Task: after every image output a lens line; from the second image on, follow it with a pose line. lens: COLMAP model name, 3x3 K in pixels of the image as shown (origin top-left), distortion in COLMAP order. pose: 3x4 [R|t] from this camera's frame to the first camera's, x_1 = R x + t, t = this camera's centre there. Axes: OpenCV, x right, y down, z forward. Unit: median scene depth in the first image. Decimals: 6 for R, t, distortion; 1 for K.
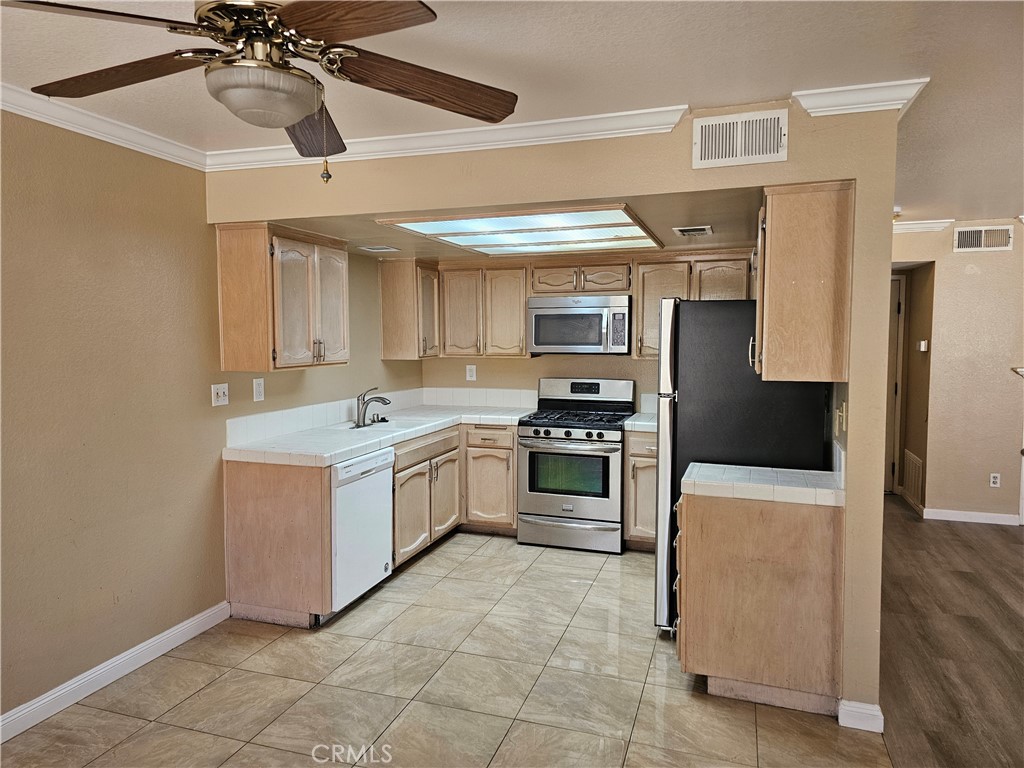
lens RADIAL K [[681.9, 0, 513.0], [0, 681.9, 377.8], [0, 0, 1]] dist [0.065043, -0.047867]
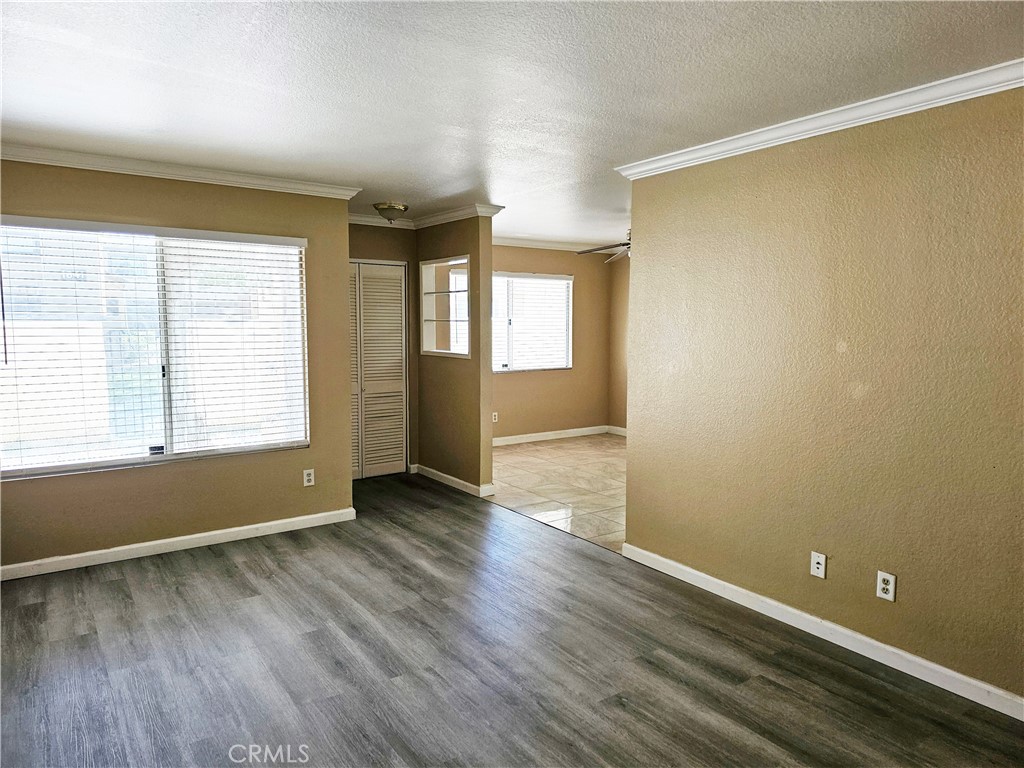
lens RADIAL K [[681.9, 0, 513.7], [0, 681.9, 382.7], [0, 0, 1]] dist [0.065043, -0.047867]
pose [[-0.601008, 0.078711, -0.795358, 1.470894], [-0.051076, 0.989322, 0.136502, -0.079535], [0.797610, 0.122662, -0.590570, 1.283568]]
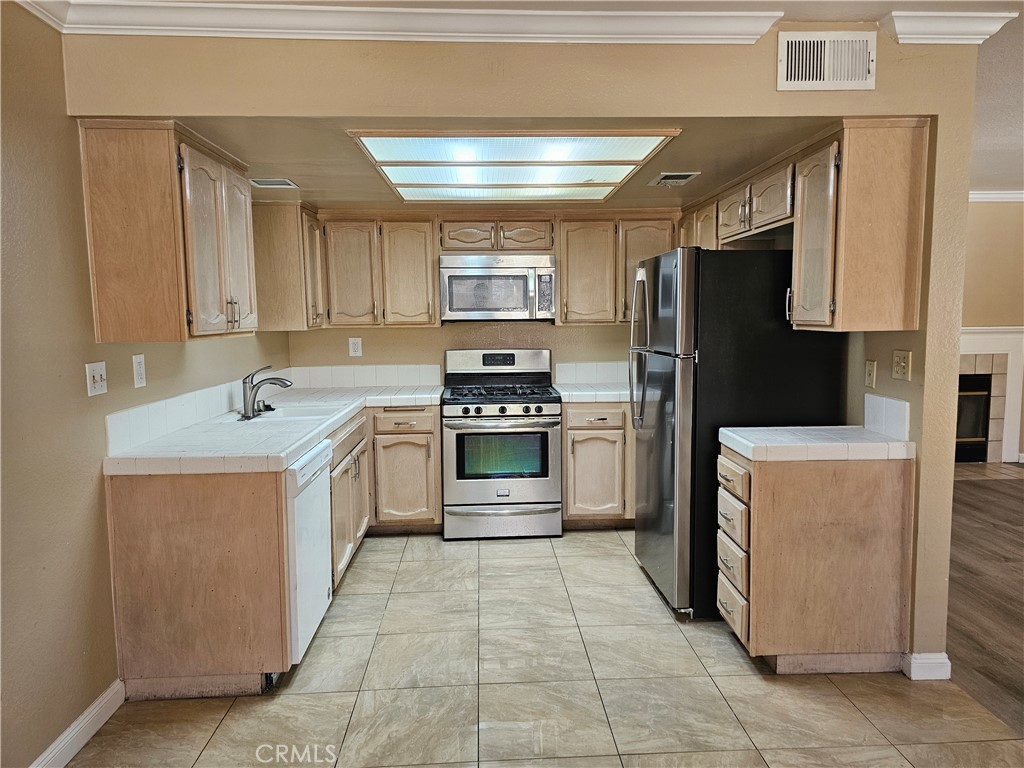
lens RADIAL K [[681.9, 0, 522.8], [0, 681.9, 380.8], [0, 0, 1]] dist [0.065043, -0.047867]
pose [[0.928865, -0.046053, 0.367545, -0.293675], [0.034719, 0.998697, 0.037392, 0.016119], [-0.368788, -0.021972, 0.929254, 0.227334]]
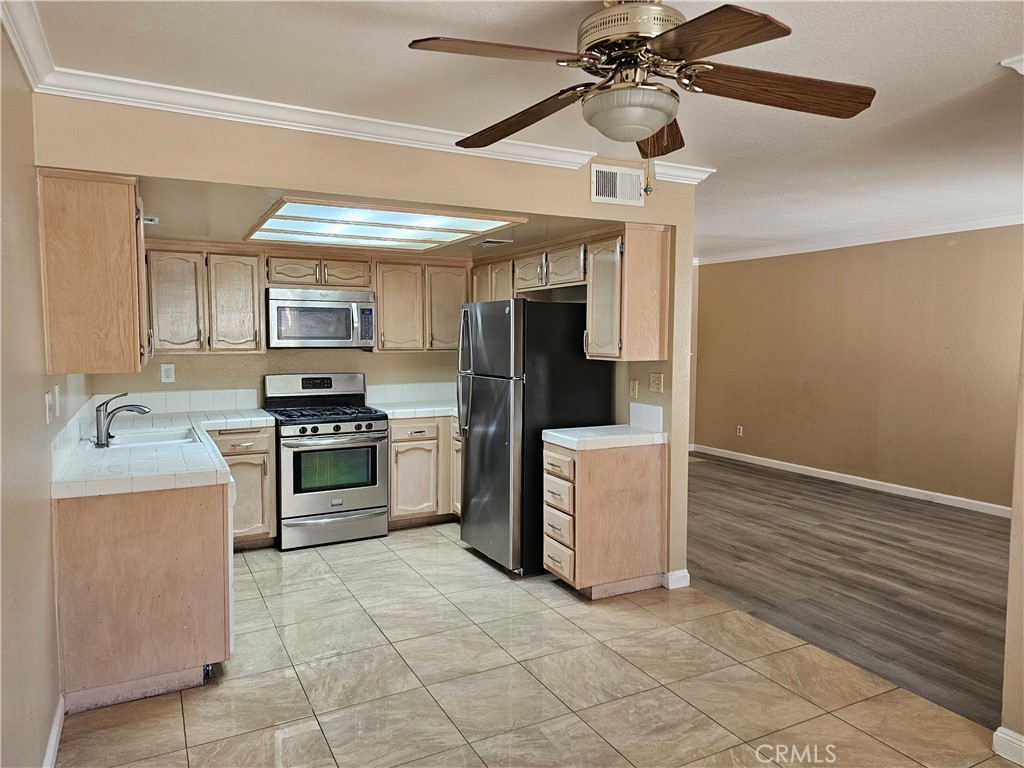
lens RADIAL K [[681.9, 0, 510.9], [0, 681.9, 379.3], [0, 0, 1]] dist [0.065043, -0.047867]
pose [[0.692418, -0.046240, 0.720013, -0.620625], [0.043789, 0.998798, 0.022034, 0.000167], [-0.720166, 0.016272, 0.693611, 0.161670]]
